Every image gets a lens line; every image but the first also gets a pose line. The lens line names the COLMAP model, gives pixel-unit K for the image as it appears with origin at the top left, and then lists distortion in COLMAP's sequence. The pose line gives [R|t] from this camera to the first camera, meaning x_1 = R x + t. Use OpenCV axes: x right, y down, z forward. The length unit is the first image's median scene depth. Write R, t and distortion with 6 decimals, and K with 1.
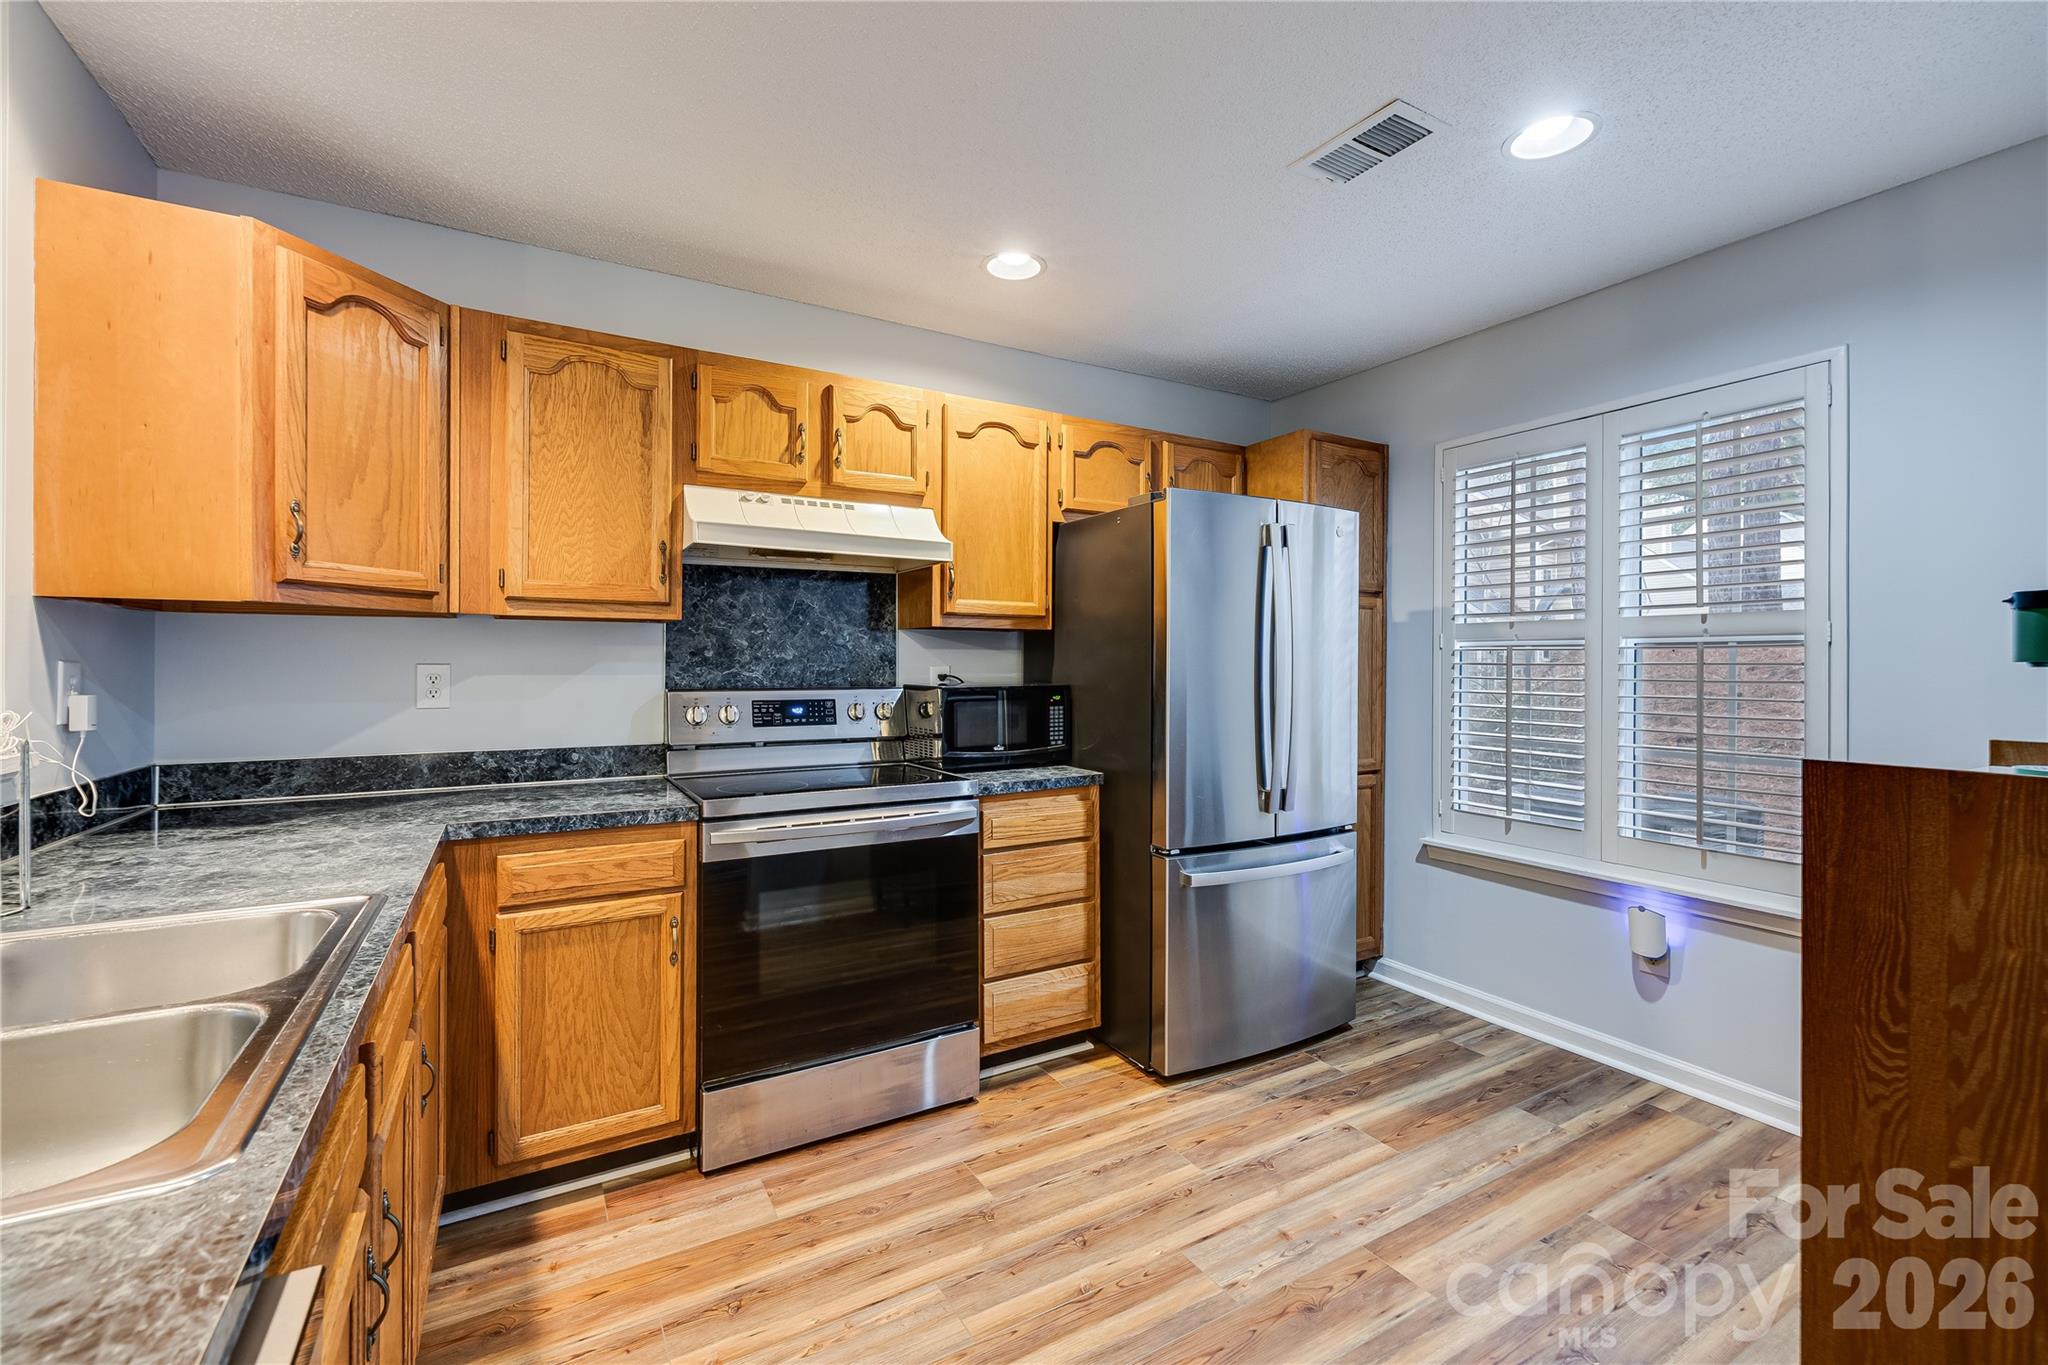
lens RADIAL K [[864.1, 0, 1019.7], [0, 864.1, 658.8], [0, 0, 1]] dist [0.003874, 0.000427]
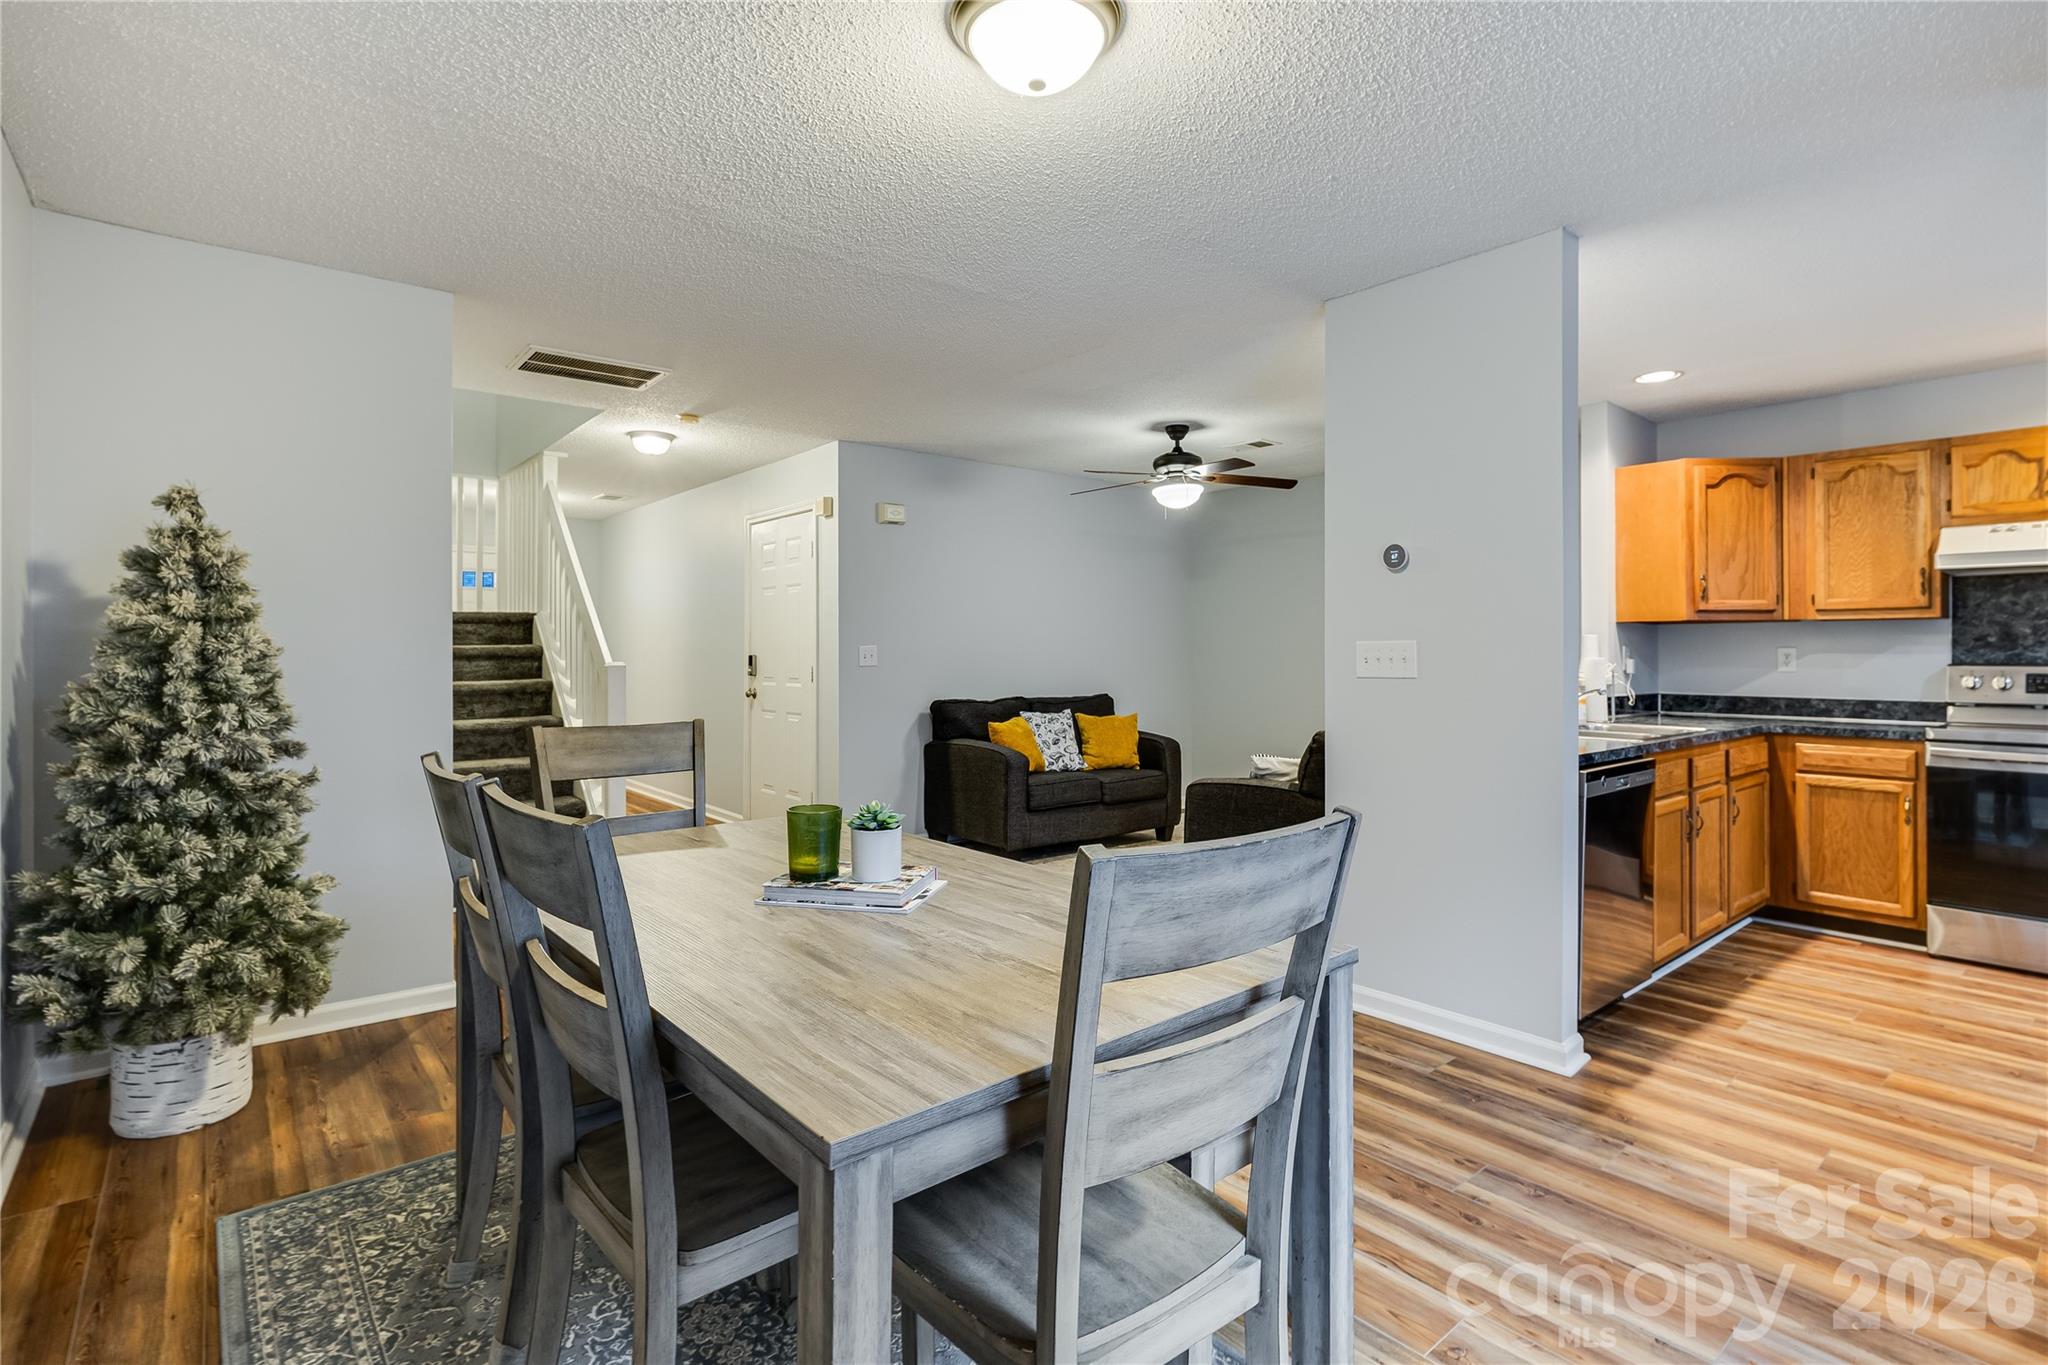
lens RADIAL K [[994.2, 0, 1019.3], [0, 994.2, 644.5], [0, 0, 1]] dist [-0.001907, -0.000453]
pose [[0.175705, -0.010406, -0.984388, 1.165872], [0.002988, 0.999945, -0.010037, 0.017428], [0.984438, -0.001177, 0.175726, -1.010223]]
